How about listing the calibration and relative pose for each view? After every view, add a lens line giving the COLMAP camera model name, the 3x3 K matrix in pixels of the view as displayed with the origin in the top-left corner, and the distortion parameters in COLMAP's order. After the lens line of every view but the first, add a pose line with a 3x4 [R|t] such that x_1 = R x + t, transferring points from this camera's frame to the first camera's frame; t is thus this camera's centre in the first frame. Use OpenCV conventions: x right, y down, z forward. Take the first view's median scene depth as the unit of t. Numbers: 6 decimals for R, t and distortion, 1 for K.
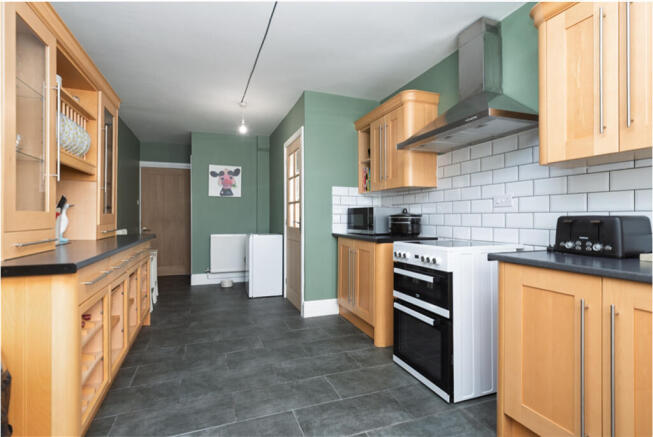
lens RADIAL K [[320.2, 0, 326.6], [0, 320.2, 216.2], [0, 0, 1]] dist [-0.005051, -0.001383]
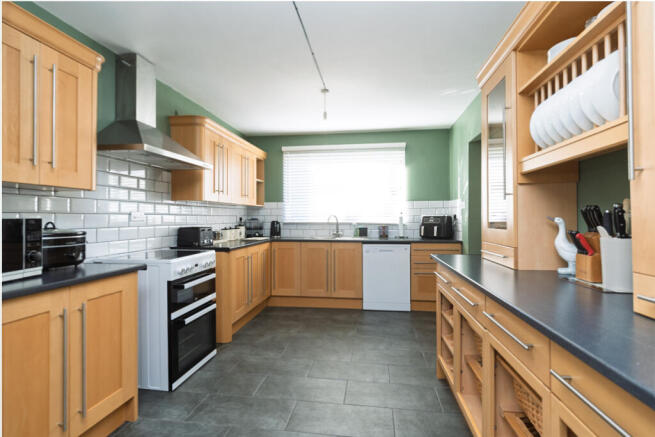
lens RADIAL K [[321.2, 0, 327.9], [0, 321.2, 218.6], [0, 0, 1]] dist [-0.005051, -0.001383]
pose [[-0.878604, 0.003093, 0.477541, -0.645461], [-0.000470, 0.999973, -0.007341, -0.030357], [-0.477551, -0.006674, -0.878579, 1.678027]]
